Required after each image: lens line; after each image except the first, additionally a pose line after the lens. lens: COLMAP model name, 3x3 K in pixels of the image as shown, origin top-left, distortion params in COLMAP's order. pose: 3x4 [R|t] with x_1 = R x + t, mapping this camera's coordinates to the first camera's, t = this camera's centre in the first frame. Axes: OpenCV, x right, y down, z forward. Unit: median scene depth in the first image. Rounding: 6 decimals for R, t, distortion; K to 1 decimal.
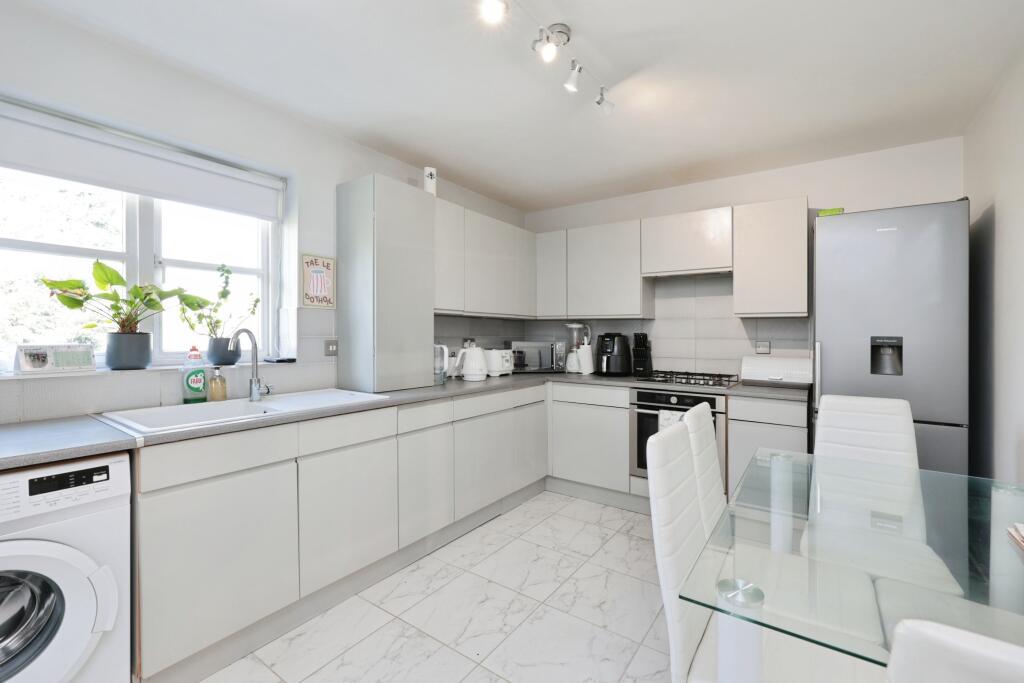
lens RADIAL K [[441.1, 0, 512.0], [0, 441.1, 333.8], [0, 0, 1]] dist [0.000316, 0.000011]
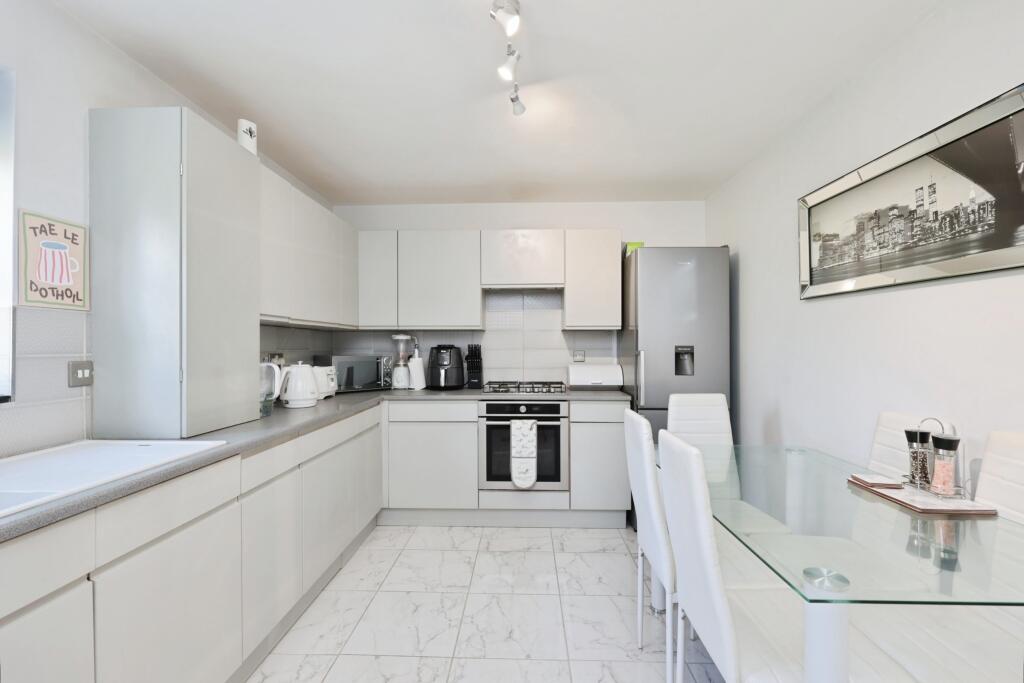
lens RADIAL K [[440.9, 0, 512.0], [0, 440.9, 341.5], [0, 0, 1]] dist [-0.002639, -0.000575]
pose [[0.835843, -0.005209, 0.548943, -0.217823], [0.009695, 0.999939, -0.005274, -0.002960], [-0.548882, 0.009730, 0.835843, 0.149257]]
